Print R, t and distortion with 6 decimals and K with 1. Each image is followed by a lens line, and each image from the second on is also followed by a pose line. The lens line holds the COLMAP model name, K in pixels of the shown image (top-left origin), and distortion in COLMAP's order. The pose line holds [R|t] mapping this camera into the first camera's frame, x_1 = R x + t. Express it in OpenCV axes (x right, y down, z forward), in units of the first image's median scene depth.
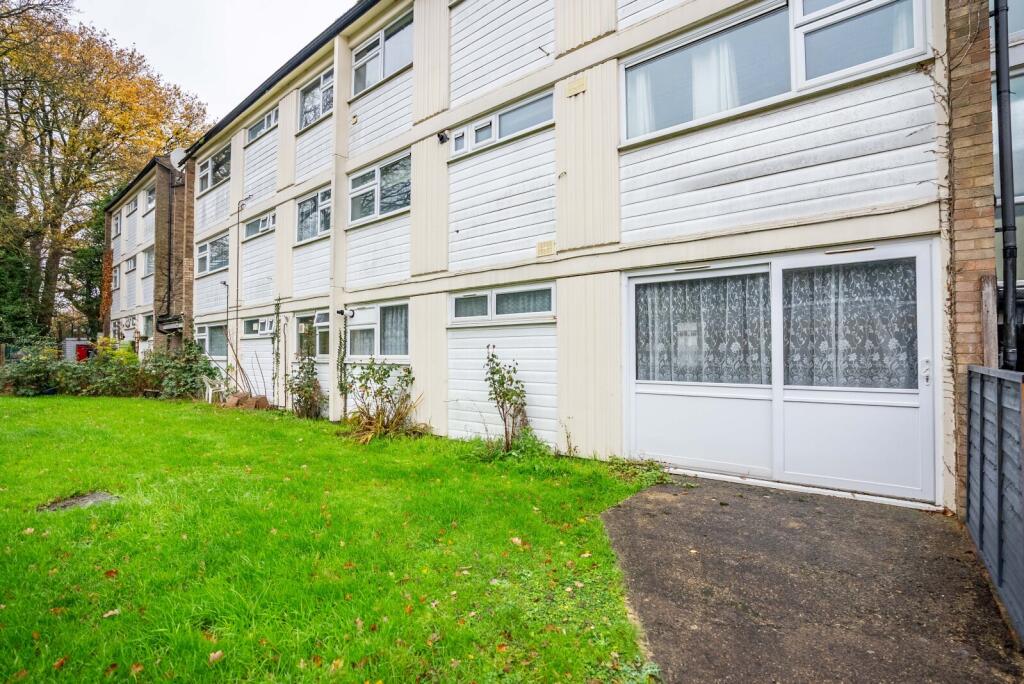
lens RADIAL K [[473.5, 0, 507.3], [0, 473.5, 344.7], [0, 0, 1]] dist [-0.018656, -0.000028]
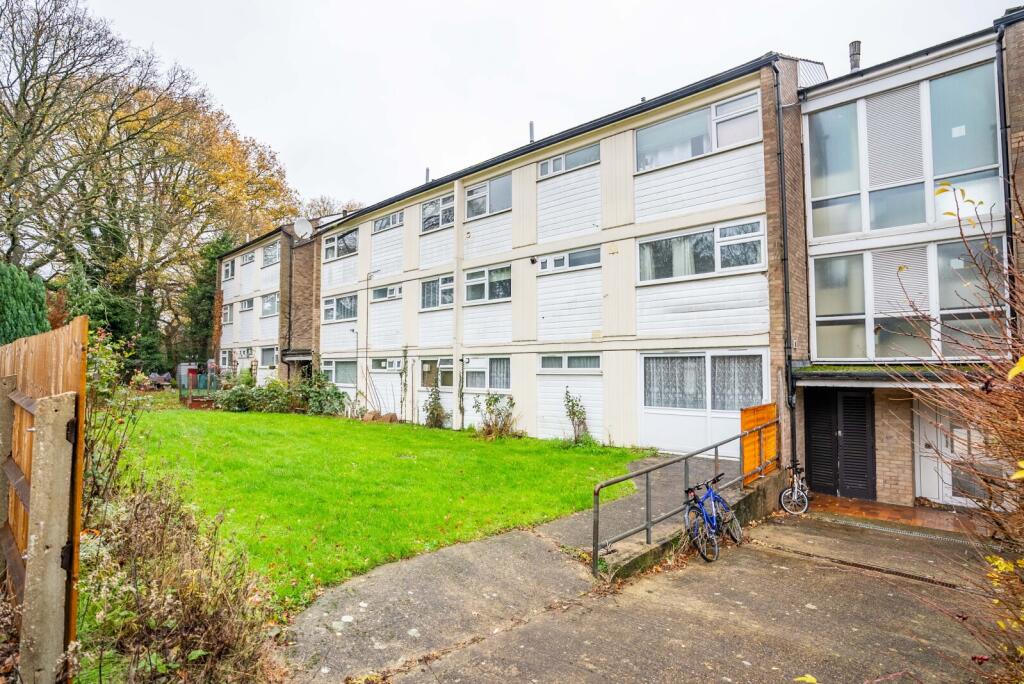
lens RADIAL K [[512.3, 0, 512.3], [0, 512.3, 343.0], [0, 0, 1]] dist [-0.028081, -0.000124]
pose [[0.999123, 0.003205, -0.041739, -0.124067], [-0.004654, 0.999389, -0.034650, -0.073822], [0.041602, 0.034813, 0.998528, -0.760045]]
